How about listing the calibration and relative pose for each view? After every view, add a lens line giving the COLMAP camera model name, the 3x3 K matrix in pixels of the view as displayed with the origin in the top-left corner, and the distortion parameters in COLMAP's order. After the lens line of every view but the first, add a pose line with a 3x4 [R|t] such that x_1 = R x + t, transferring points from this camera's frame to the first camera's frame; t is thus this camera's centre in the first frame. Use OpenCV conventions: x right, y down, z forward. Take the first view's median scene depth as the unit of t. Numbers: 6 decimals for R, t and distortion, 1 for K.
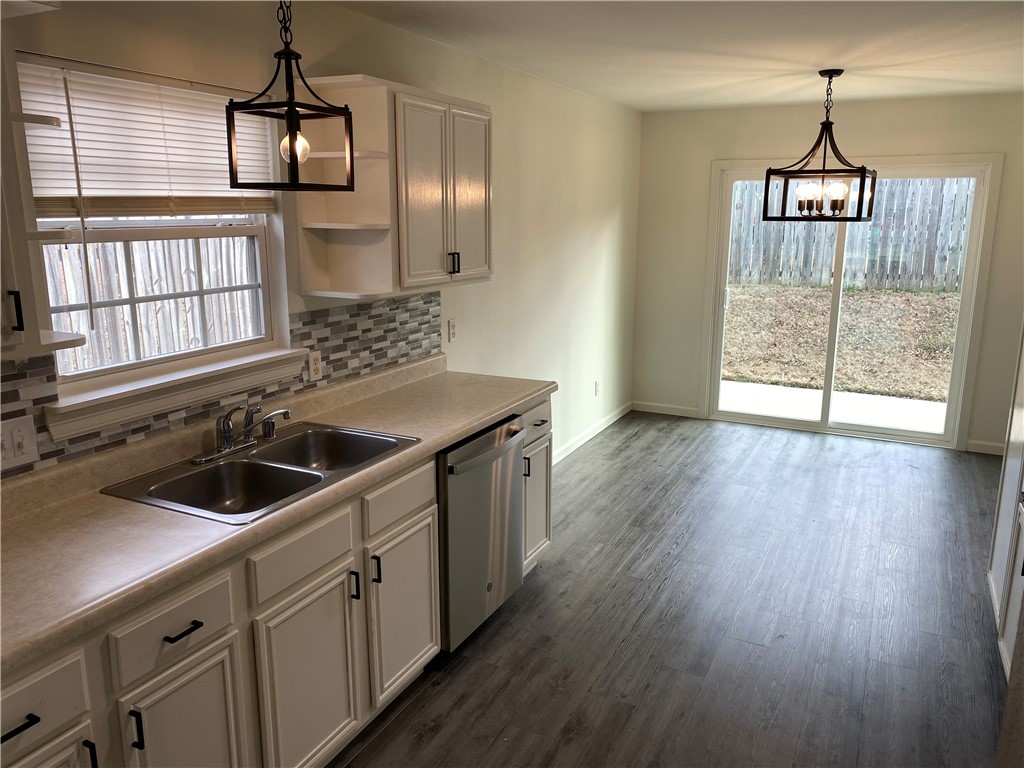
lens RADIAL K [[783.6, 0, 517.0], [0, 783.6, 379.6], [0, 0, 1]] dist [0.056321, -0.045331]
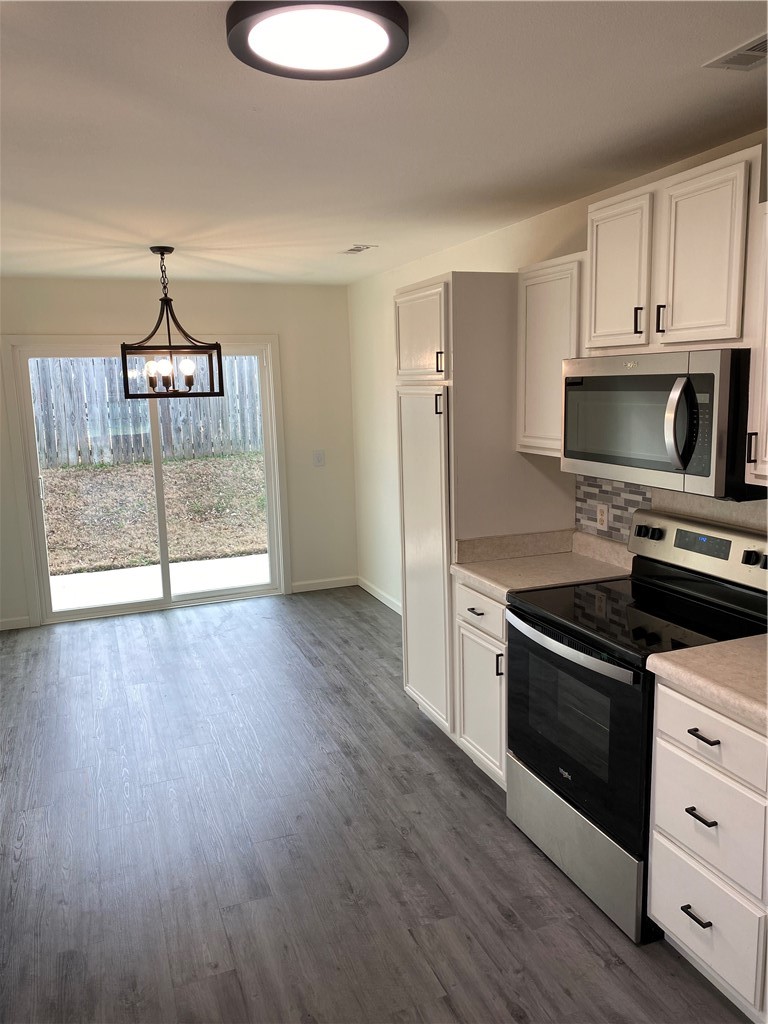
lens RADIAL K [[783.6, 0, 384.8], [0, 783.6, 511.5], [0, 0, 1]] dist [0.056321, -0.045331]
pose [[0.675266, -0.148289, 0.722514, -0.130326], [0.189749, 0.981537, 0.024111, -0.025486], [-0.712749, 0.120815, 0.690936, 0.112390]]
